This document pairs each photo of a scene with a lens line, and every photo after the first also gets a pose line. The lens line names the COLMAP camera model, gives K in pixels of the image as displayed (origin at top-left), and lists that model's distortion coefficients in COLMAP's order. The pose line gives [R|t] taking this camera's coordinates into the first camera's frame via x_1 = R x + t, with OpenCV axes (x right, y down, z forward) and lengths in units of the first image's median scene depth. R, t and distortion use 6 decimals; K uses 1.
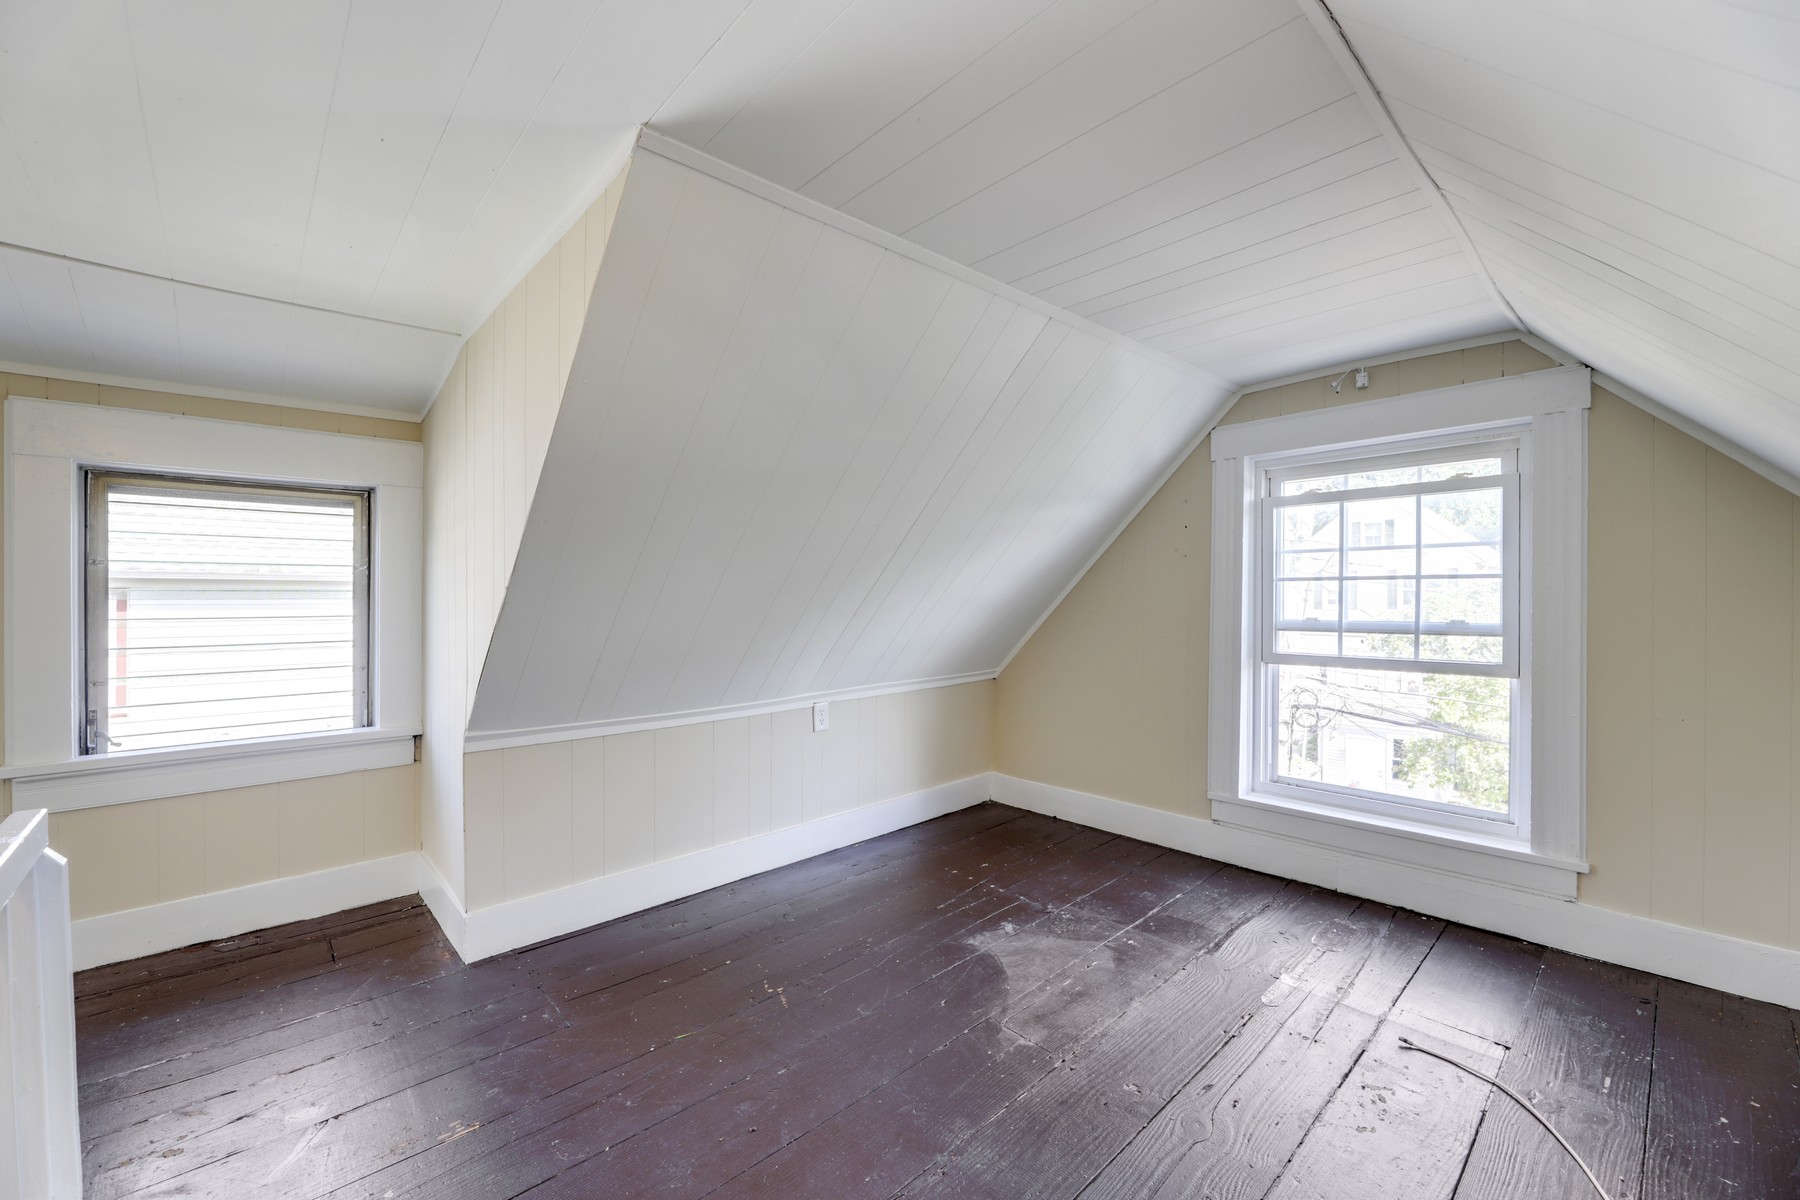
lens RADIAL K [[728.7, 0, 893.5], [0, 728.7, 608.8], [0, 0, 1]] dist [0.000391, -0.004113]
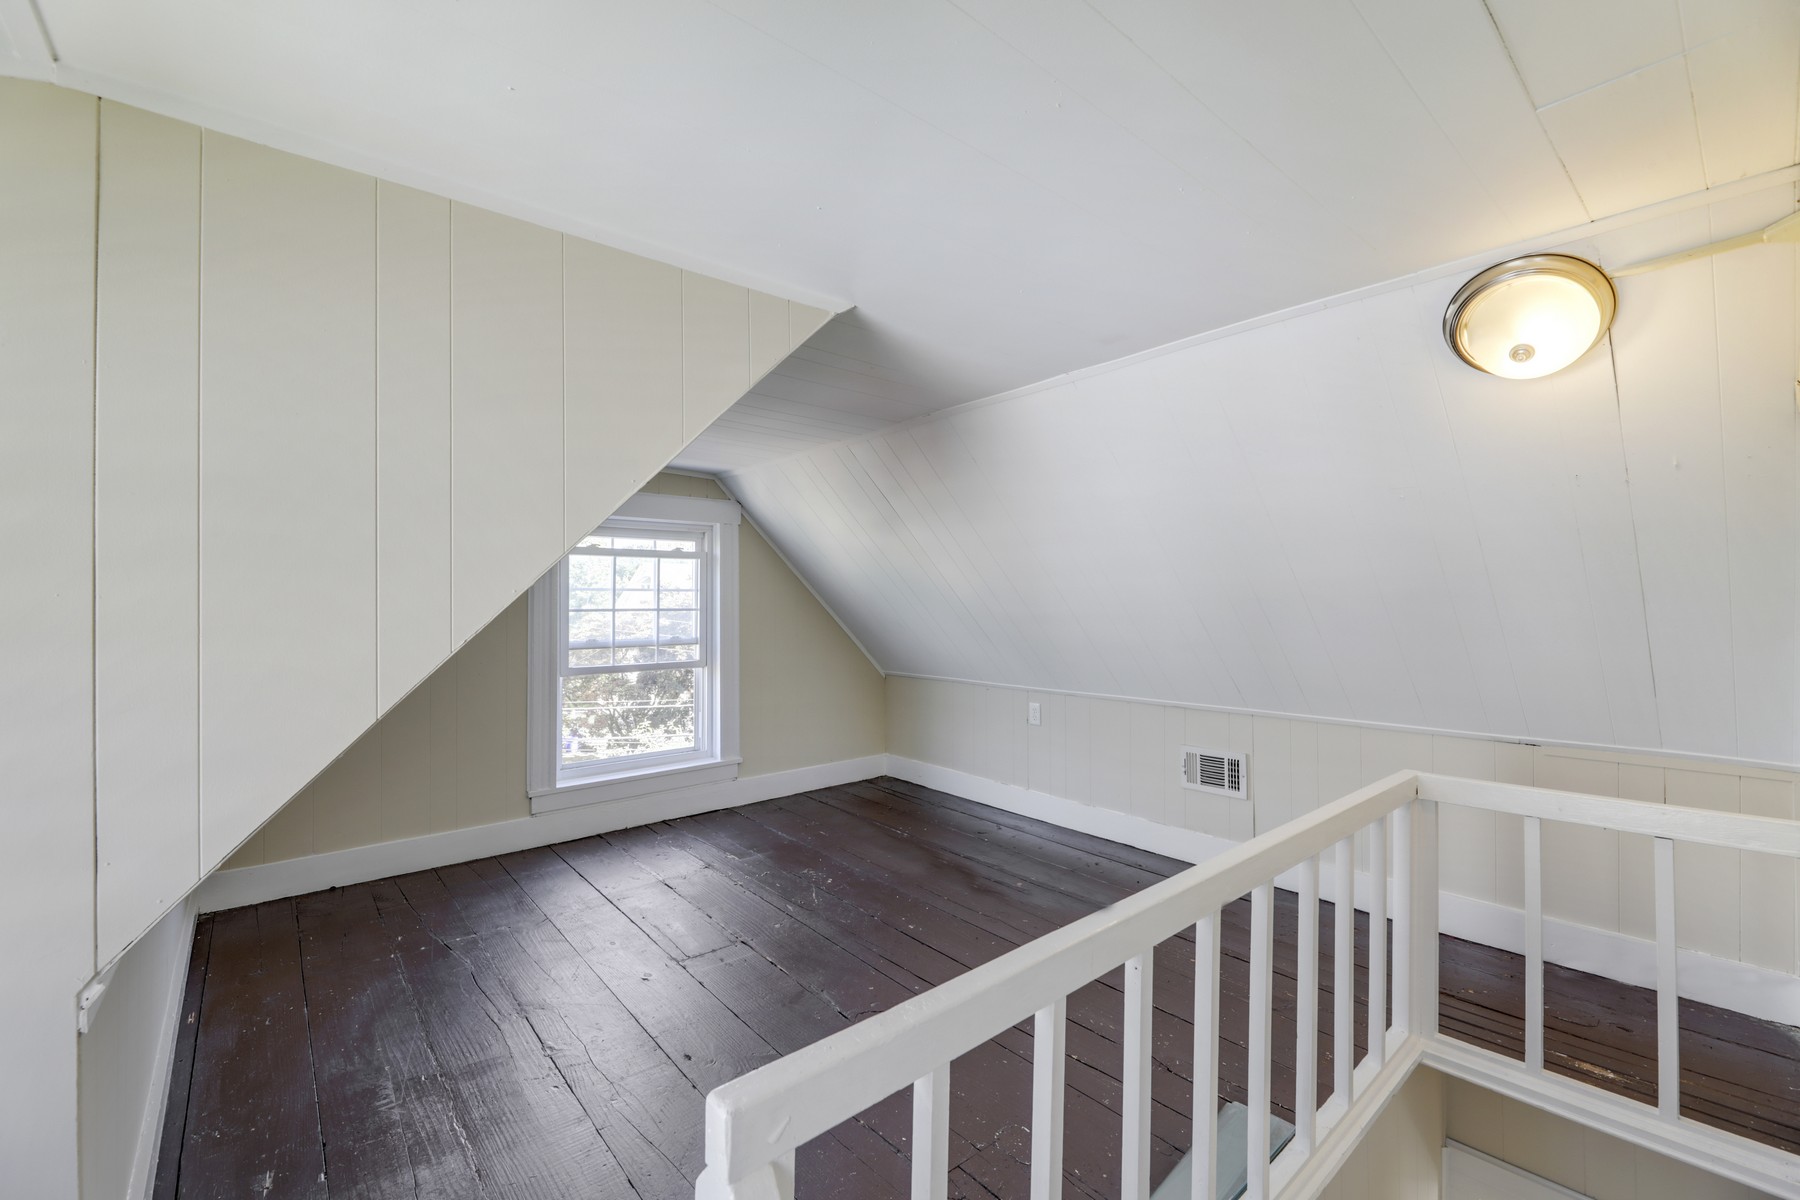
lens RADIAL K [[728.7, 0, 893.5], [0, 728.7, 608.8], [0, 0, 1]] dist [0.000391, -0.004113]
pose [[0.039604, -0.007195, 0.999190, -0.781537], [0.019289, 0.999793, 0.006435, -0.042987], [-0.999029, 0.019019, 0.039735, 0.397254]]
